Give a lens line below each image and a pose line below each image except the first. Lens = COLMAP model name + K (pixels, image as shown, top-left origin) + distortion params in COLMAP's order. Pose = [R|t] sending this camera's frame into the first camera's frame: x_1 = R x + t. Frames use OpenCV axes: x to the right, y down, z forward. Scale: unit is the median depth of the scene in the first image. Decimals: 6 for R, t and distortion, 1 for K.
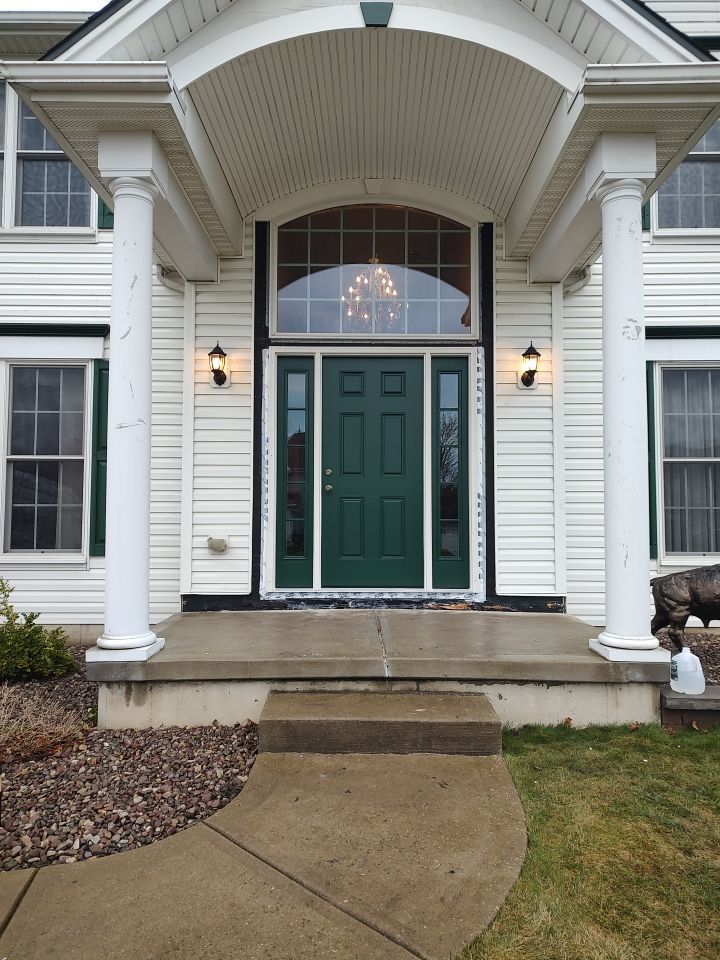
lens RADIAL K [[684.1, 0, 360.0], [0, 684.1, 480.0], [0, 0, 1]] dist [0.029785, -0.002594]
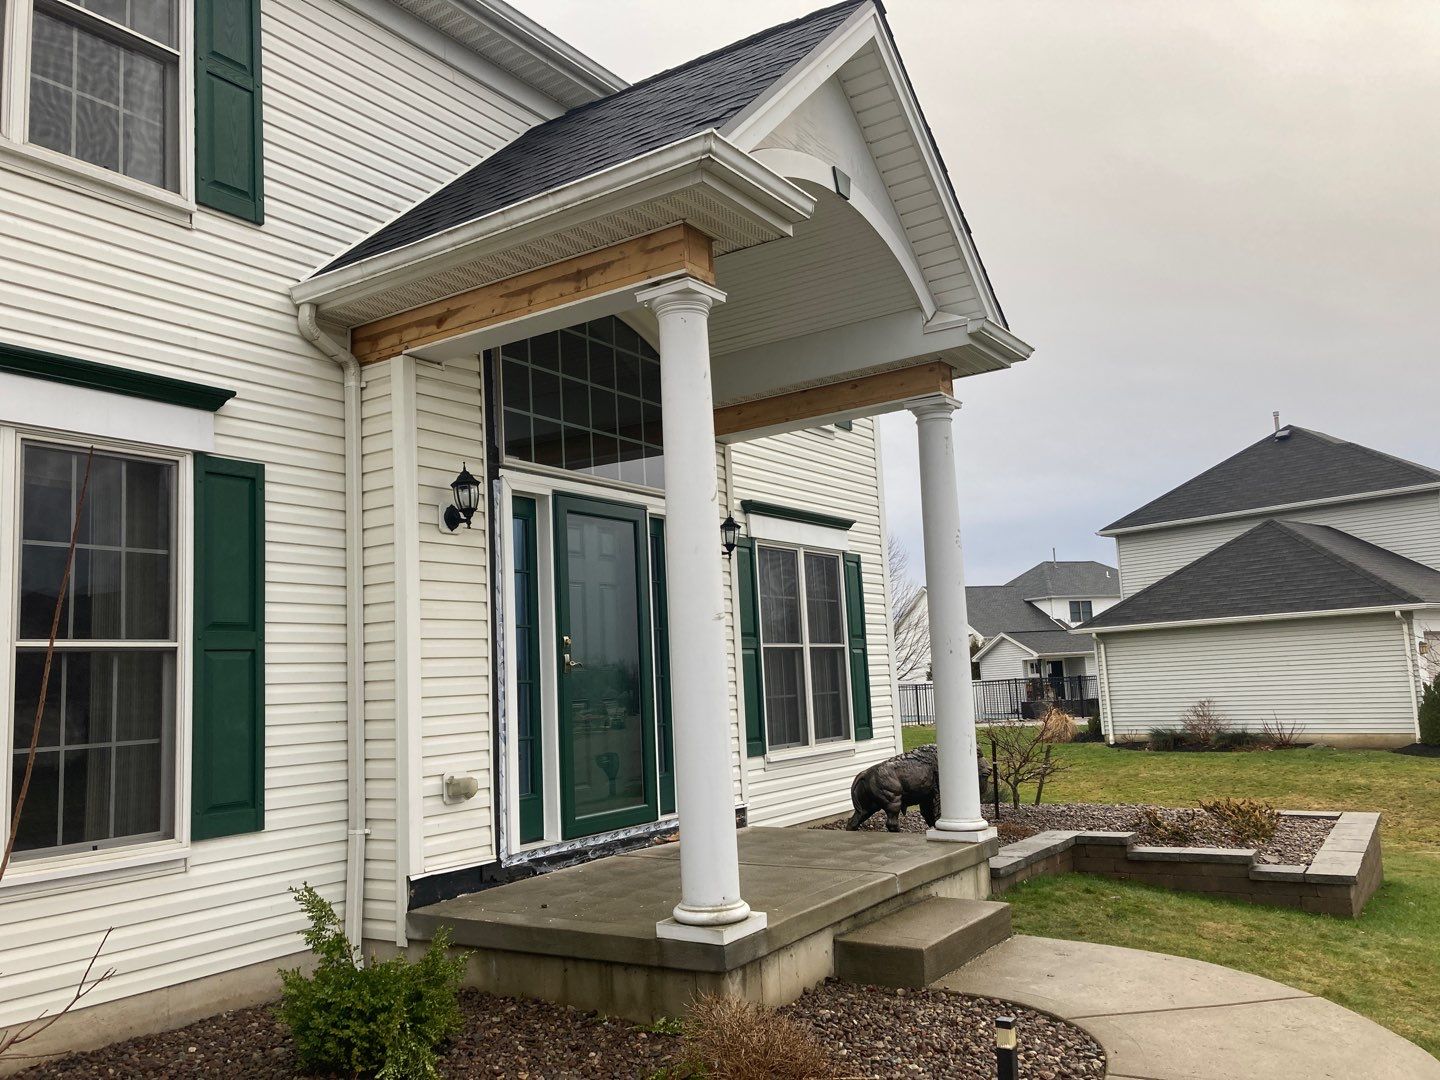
lens RADIAL K [[1195.3, 0, 720.0], [0, 1195.3, 540.0], [0, 0, 1]] dist [0.064502, 0.004997]
pose [[0.535735, 0.074876, 0.841060, -1.011772], [0.000183, 0.996050, -0.088791, -0.031946], [-0.844386, 0.047722, 0.533605, 0.207998]]
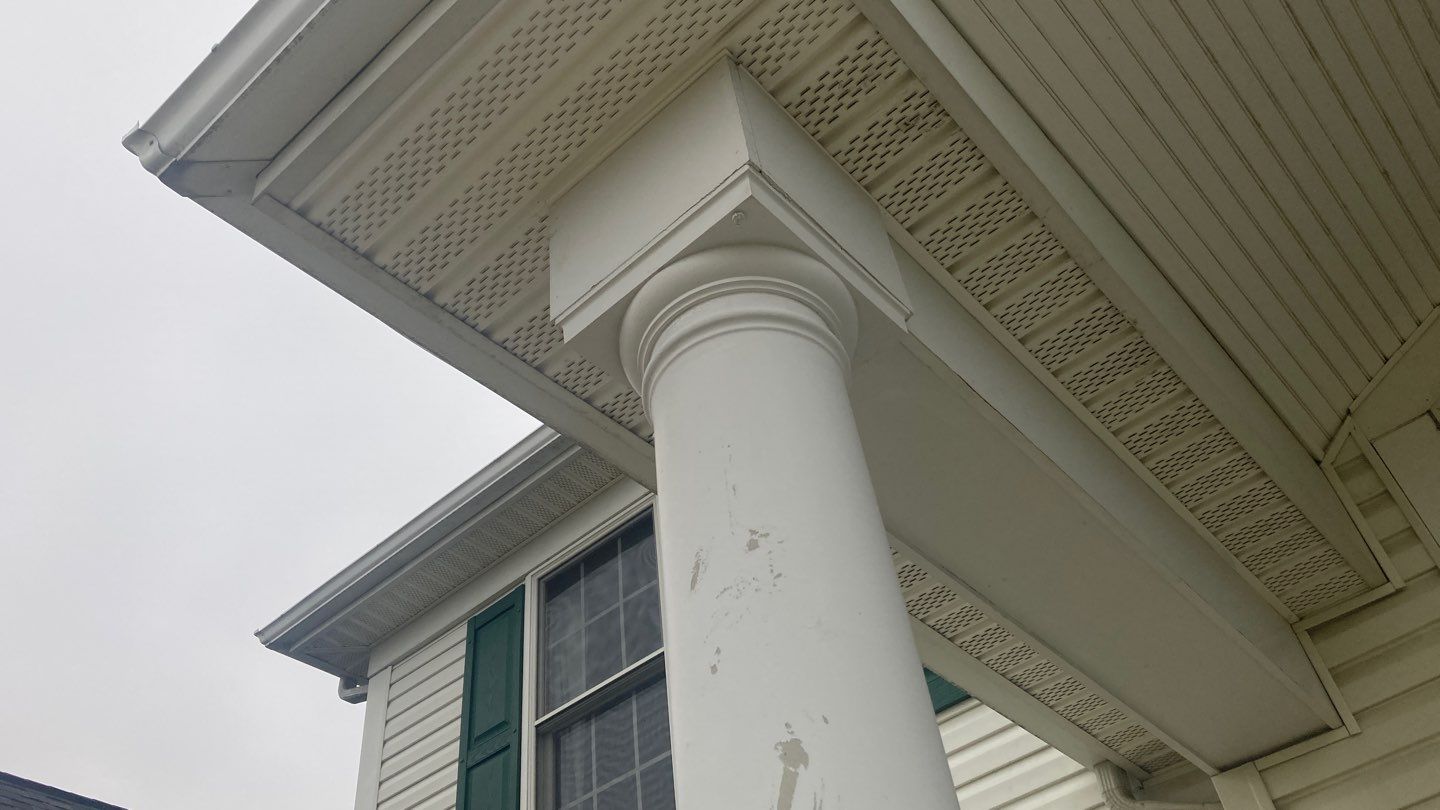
lens RADIAL K [[1185.8, 0, 725.0], [0, 1185.8, 399.7], [0, 0, 1]] dist [0.016643, -0.001634]
pose [[0.756441, -0.512715, -0.406104, -0.149190], [0.149119, 0.739734, -0.656169, -0.140896], [0.636837, 0.435795, 0.636020, 0.578315]]
